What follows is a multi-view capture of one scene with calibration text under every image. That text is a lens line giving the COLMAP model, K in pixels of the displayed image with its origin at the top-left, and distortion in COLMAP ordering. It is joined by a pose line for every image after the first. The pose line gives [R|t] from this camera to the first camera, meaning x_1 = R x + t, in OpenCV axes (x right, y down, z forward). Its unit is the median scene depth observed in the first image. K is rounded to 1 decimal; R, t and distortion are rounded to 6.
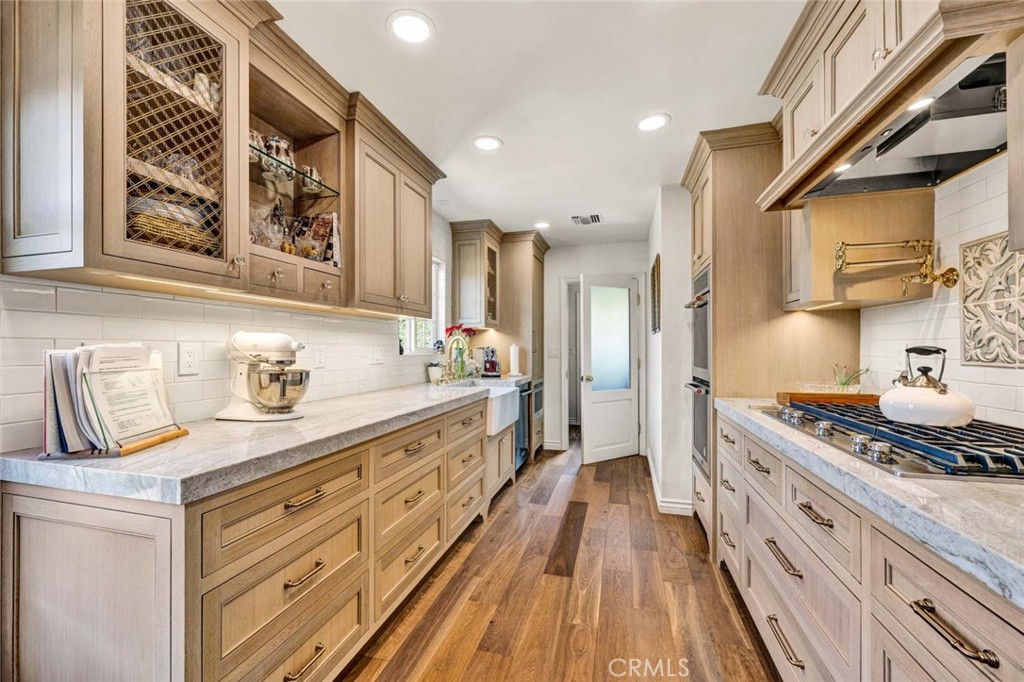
lens RADIAL K [[410.7, 0, 511.3], [0, 410.7, 346.7], [0, 0, 1]] dist [-0.000153, -0.000008]
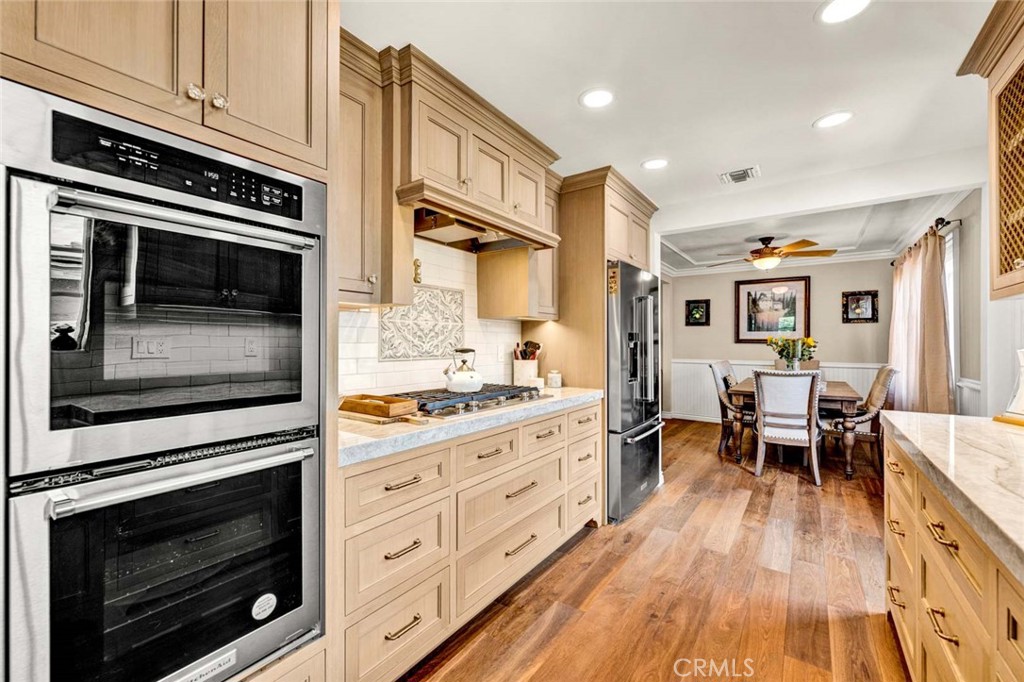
lens RADIAL K [[413.4, 0, 526.3], [0, 413.4, 341.7], [0, 0, 1]] dist [-0.001889, -0.000099]
pose [[-0.946391, 0.004196, 0.322996, 0.111019], [0.001957, 0.999972, -0.007255, -0.010250], [-0.323017, -0.006234, -0.946373, 1.673084]]
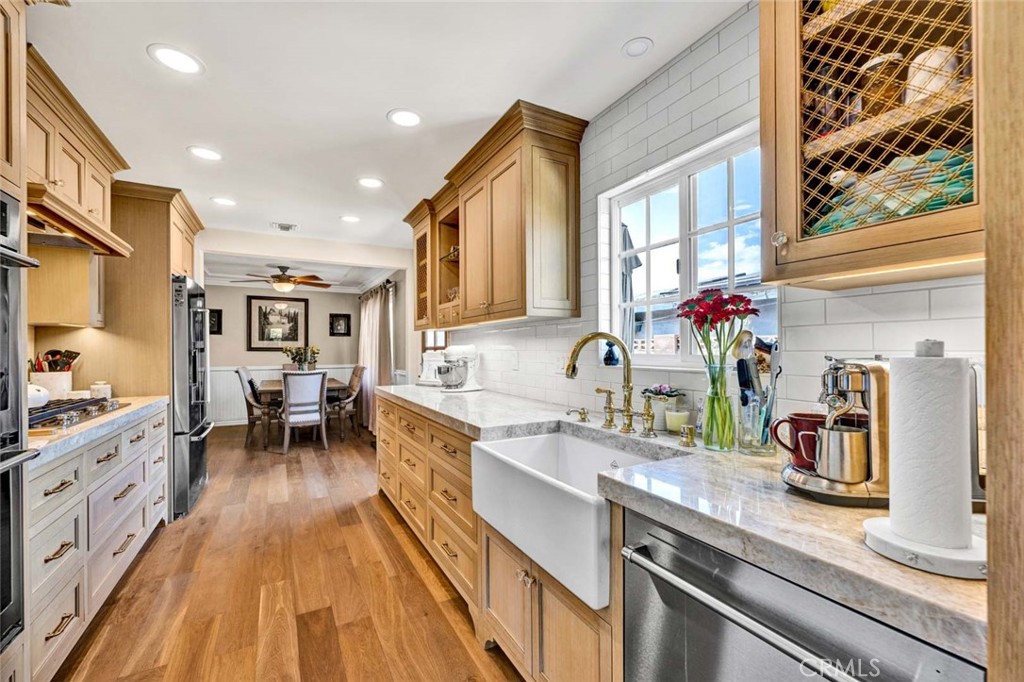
lens RADIAL K [[403.7, 0, 496.6], [0, 403.7, 349.9], [0, 0, 1]] dist [0.000237, 0.000057]
pose [[-0.721884, 0.006910, -0.691979, 0.483552], [0.008518, 0.999963, 0.001100, -0.013147], [0.691961, -0.005100, -0.721917, 2.146691]]
